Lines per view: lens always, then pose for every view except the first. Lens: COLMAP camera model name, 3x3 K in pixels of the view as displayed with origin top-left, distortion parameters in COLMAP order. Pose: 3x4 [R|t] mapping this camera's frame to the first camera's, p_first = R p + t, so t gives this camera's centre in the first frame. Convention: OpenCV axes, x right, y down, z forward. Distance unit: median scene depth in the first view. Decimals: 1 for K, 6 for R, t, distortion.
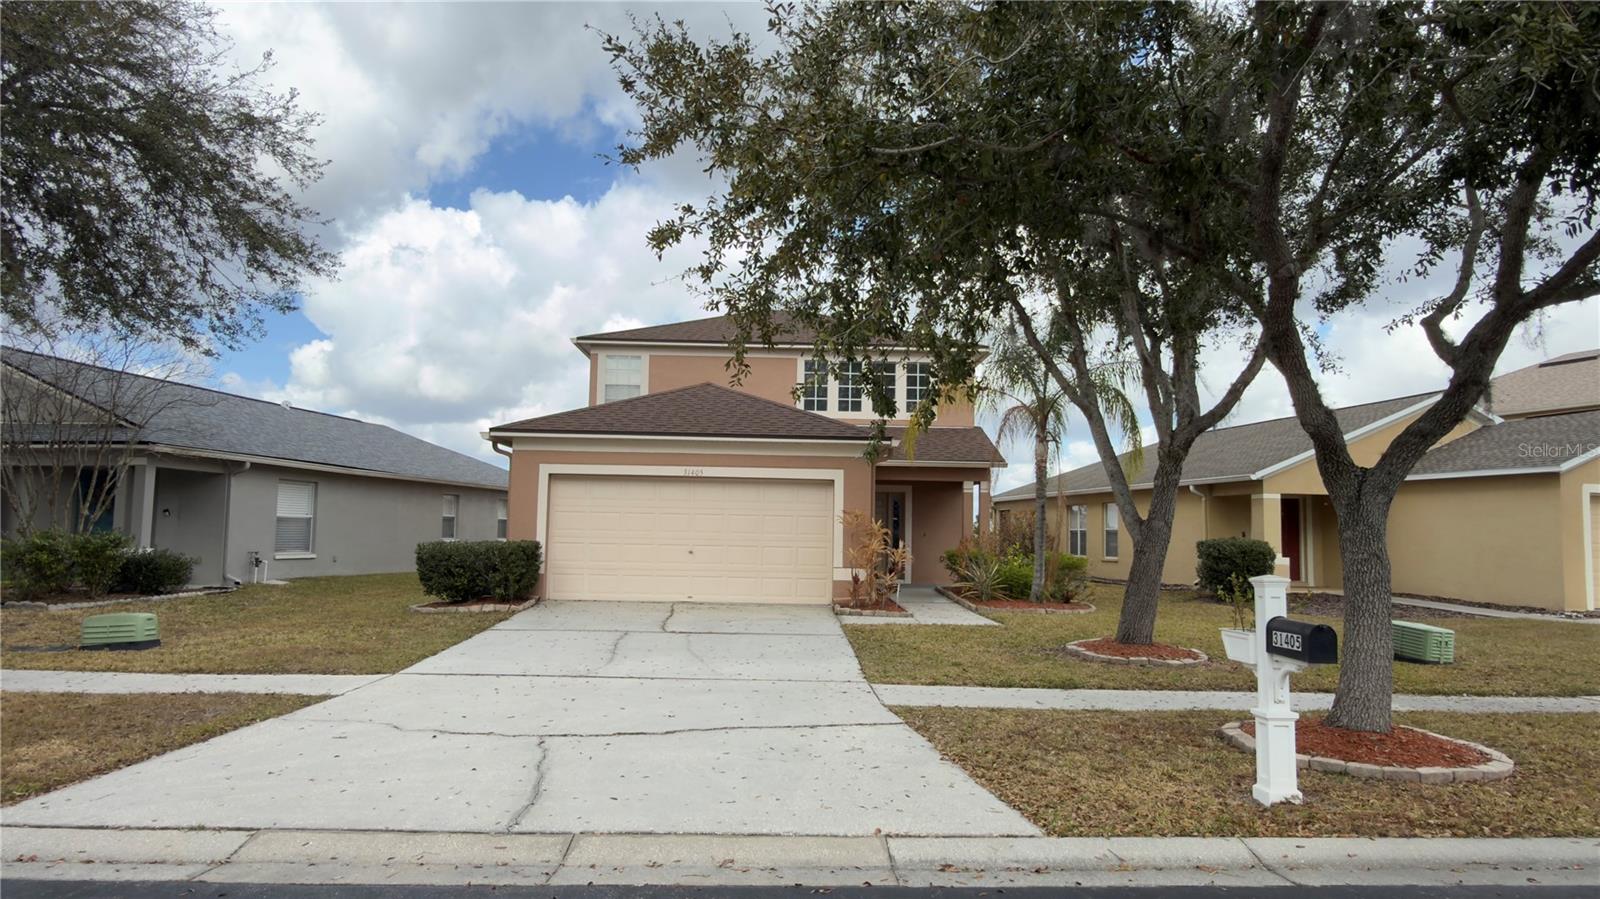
lens RADIAL K [[1013.6, 0, 783.9], [0, 1013.6, 452.7], [0, 0, 1]] dist [0.036727, 0.000393]
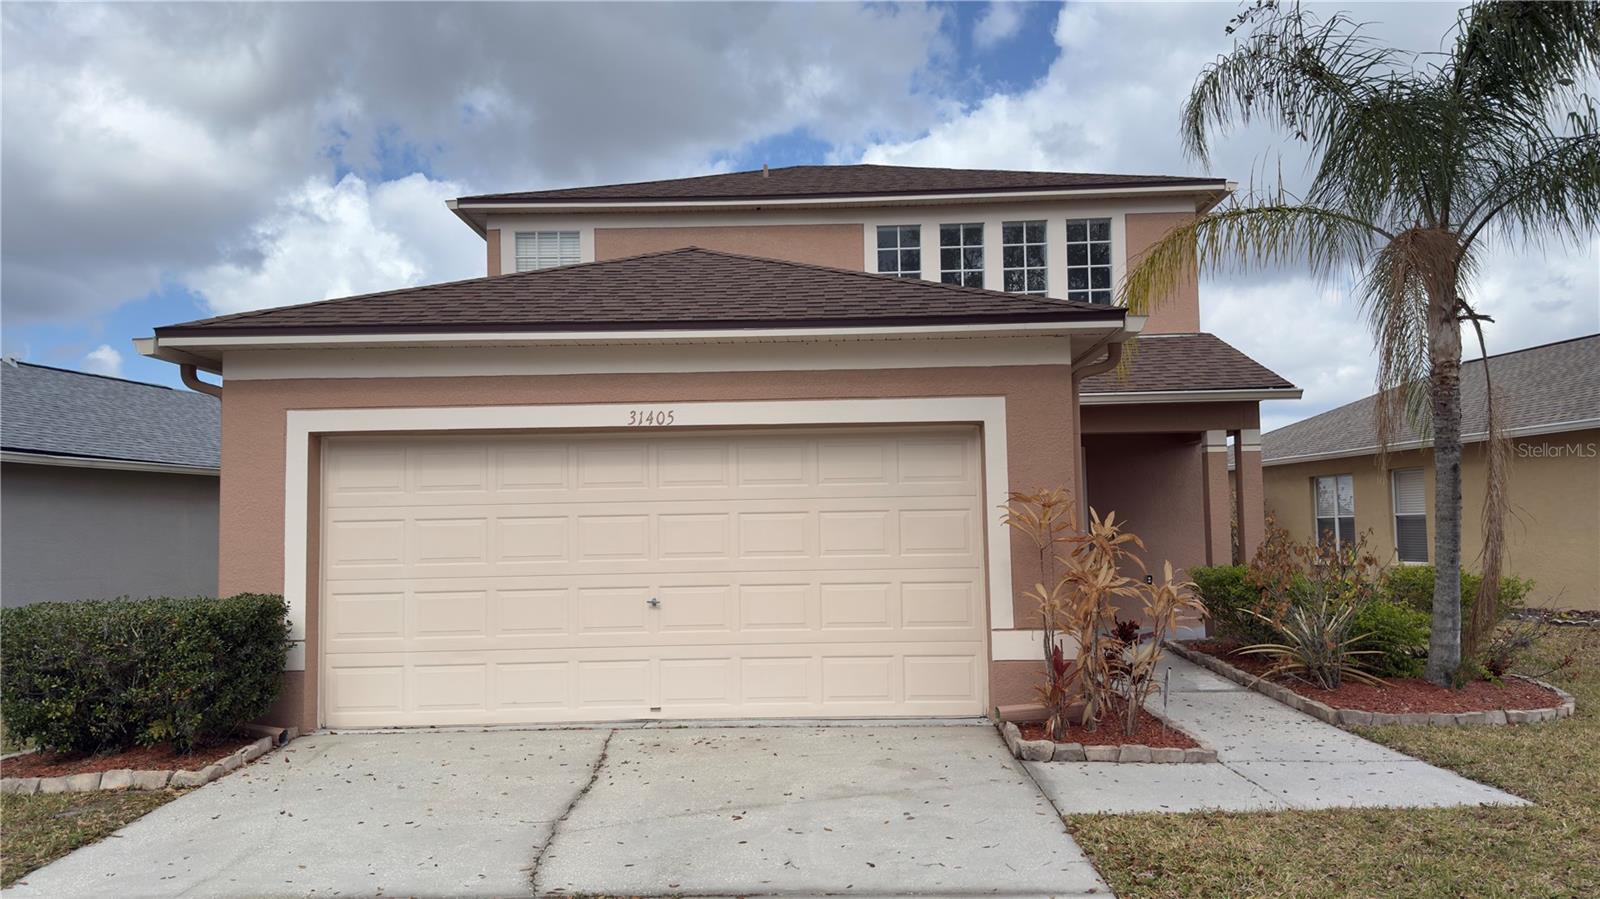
lens RADIAL K [[1169.0, 0, 786.4], [0, 1169.0, 450.6], [0, 0, 1]] dist [0.051201, -0.044228]
pose [[0.998585, -0.040094, -0.034923, -0.014872], [0.040352, 0.999163, 0.006717, 0.030312], [0.034624, -0.008116, 0.999367, 0.478068]]
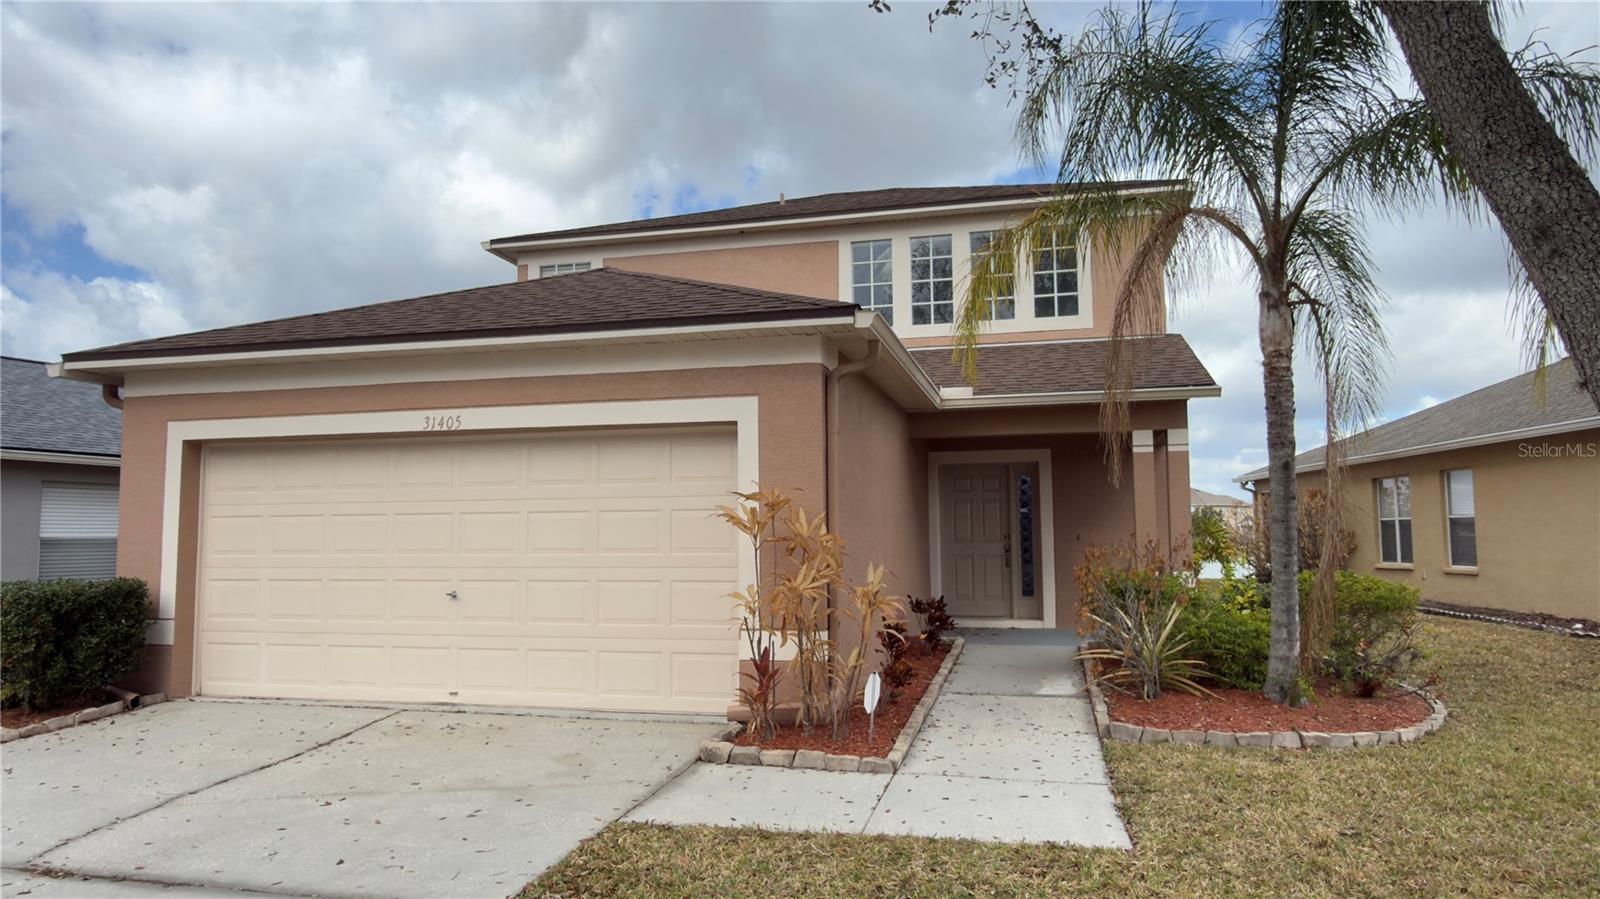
lens RADIAL K [[1022.3, 0, 785.4], [0, 1022.3, 454.9], [0, 0, 1]] dist [-0.002700, 0.000252]
pose [[0.965689, -0.048284, -0.255174, 0.165426], [0.048031, 0.998820, -0.007228, 0.041941], [0.255222, -0.005276, 0.966868, 0.553136]]
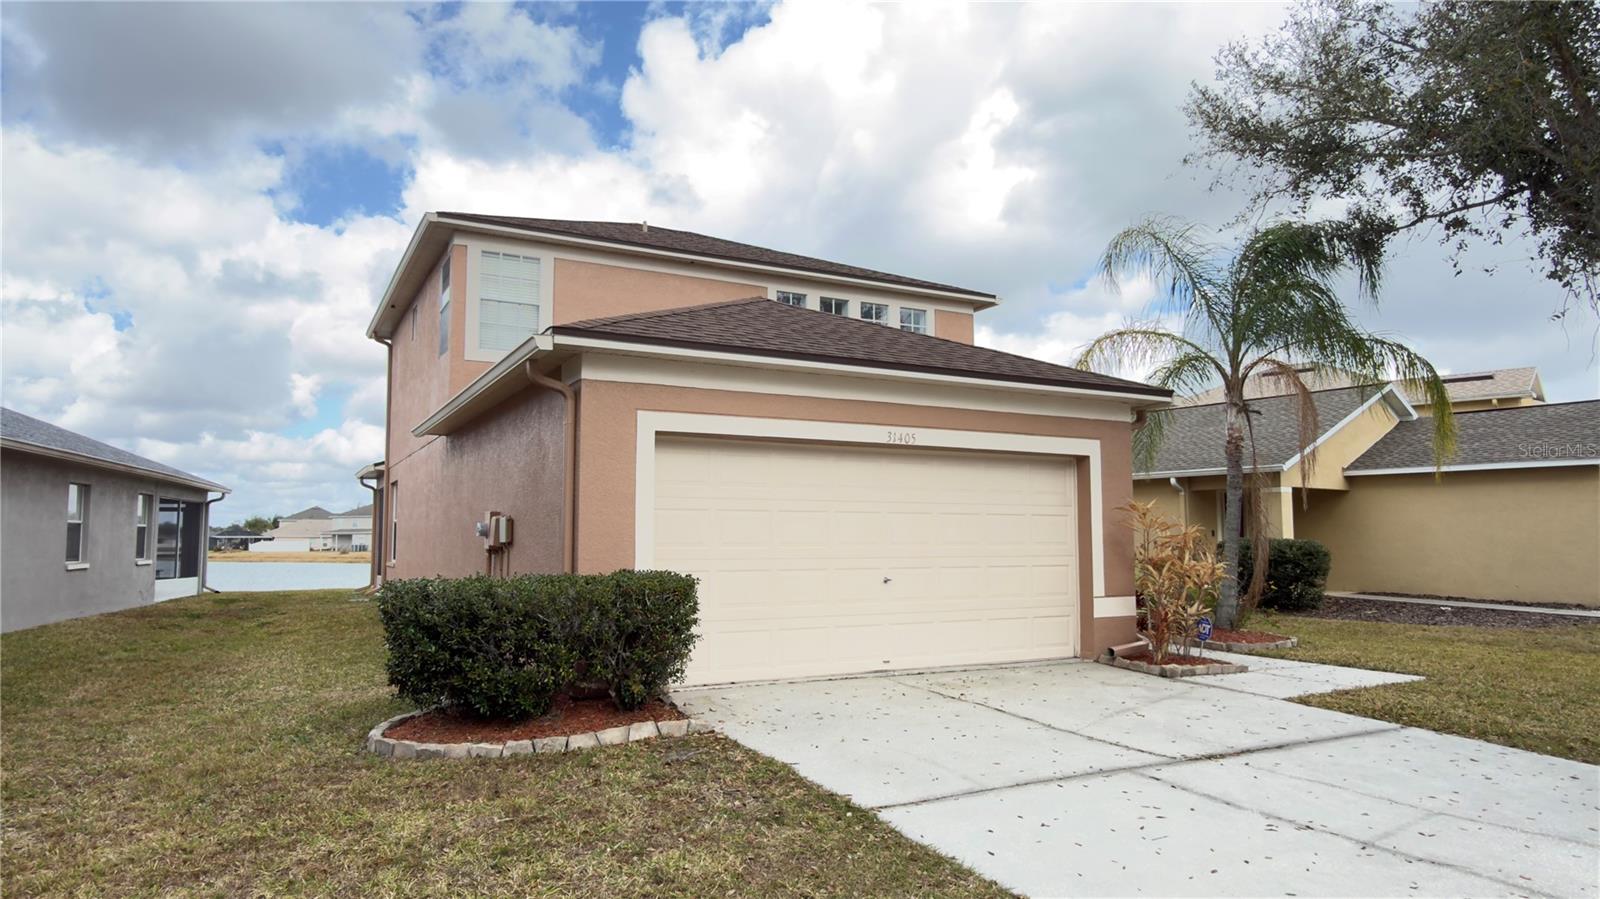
lens RADIAL K [[1013.6, 0, 816.6], [0, 1013.6, 444.9], [0, 0, 1]] dist [0.036727, 0.000393]
pose [[0.876499, 0.025133, 0.480746, -0.370433], [-0.019458, 0.999670, -0.016787, 0.031502], [-0.481010, 0.005359, 0.876699, 0.497152]]
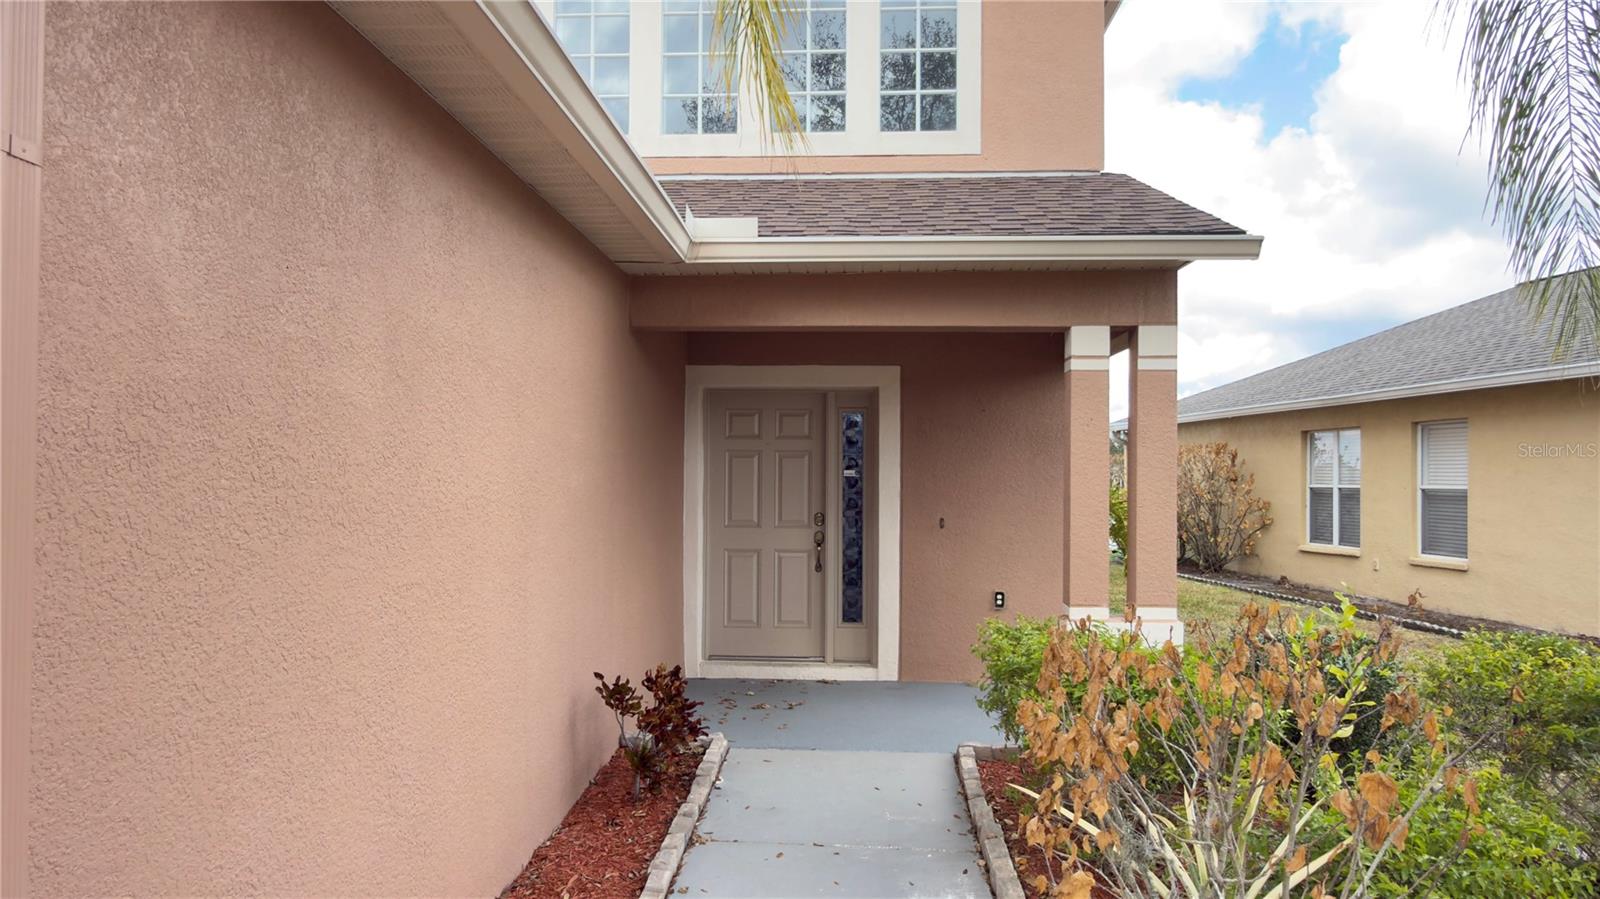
lens RADIAL K [[1083.1, 0, 797.7], [0, 1083.1, 448.7], [0, 0, 1]] dist [0.000897, 0.001396]
pose [[0.997552, -0.014617, -0.068378, 0.150957], [0.018159, 0.998509, 0.051482, 0.051180], [0.067523, -0.052598, 0.996330, 0.857335]]
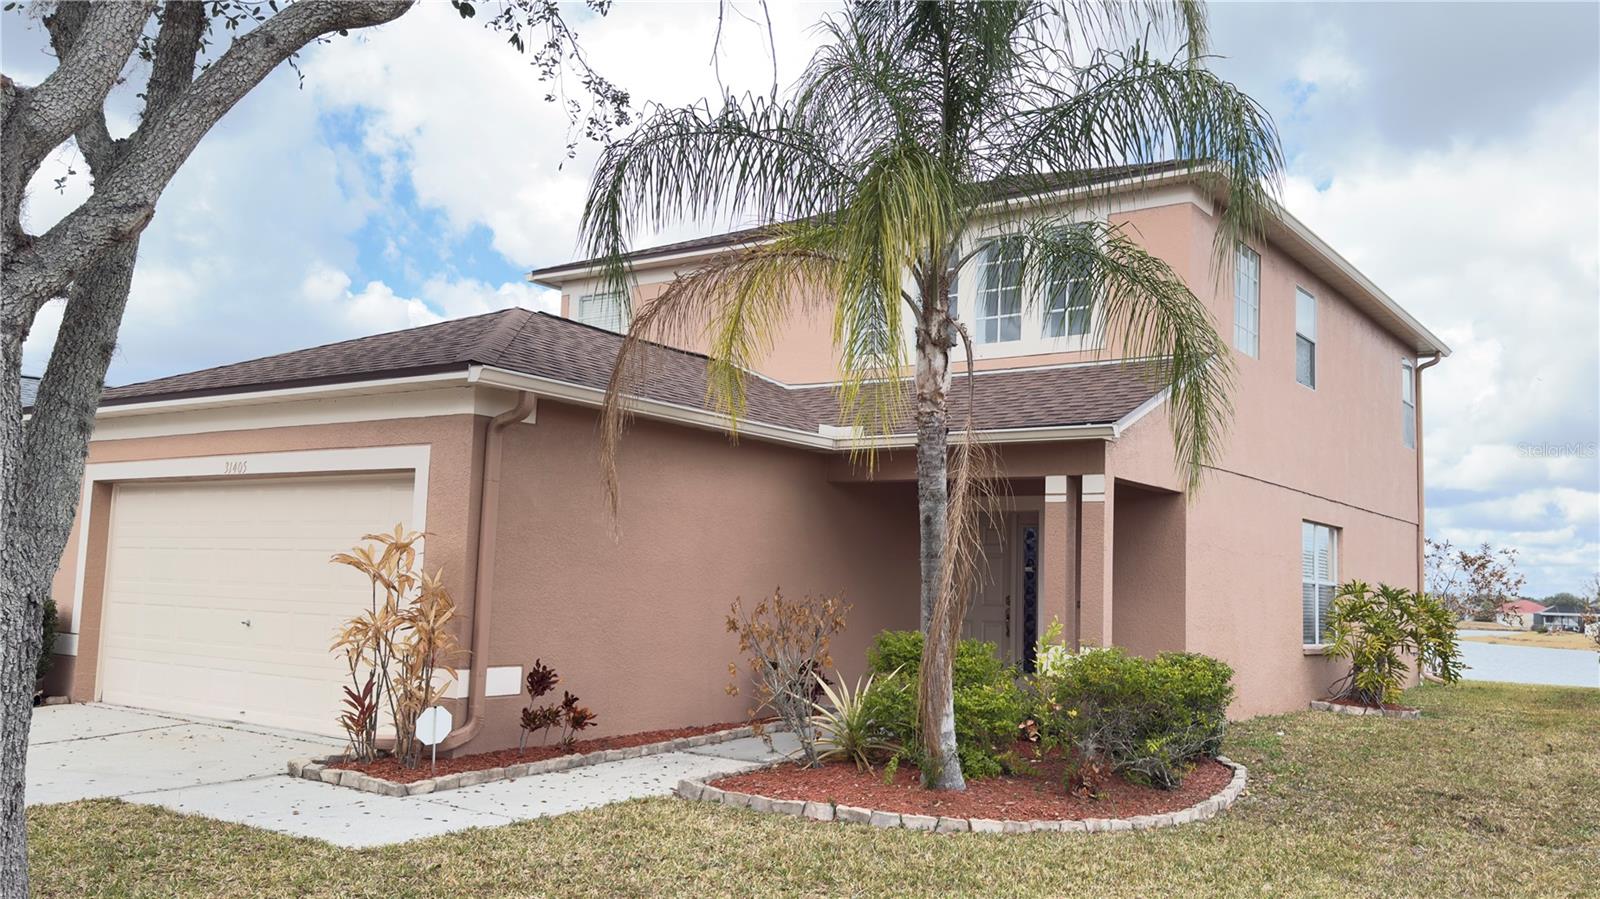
lens RADIAL K [[1343.6, 0, 799.1], [0, 1343.6, 470.0], [0, 0, 1]] dist [0.112380, -0.105949]
pose [[0.800506, -0.045283, -0.597611, 0.507813], [0.029174, 0.998904, -0.036611, 0.050830], [0.598614, 0.011873, 0.800950, 0.579313]]
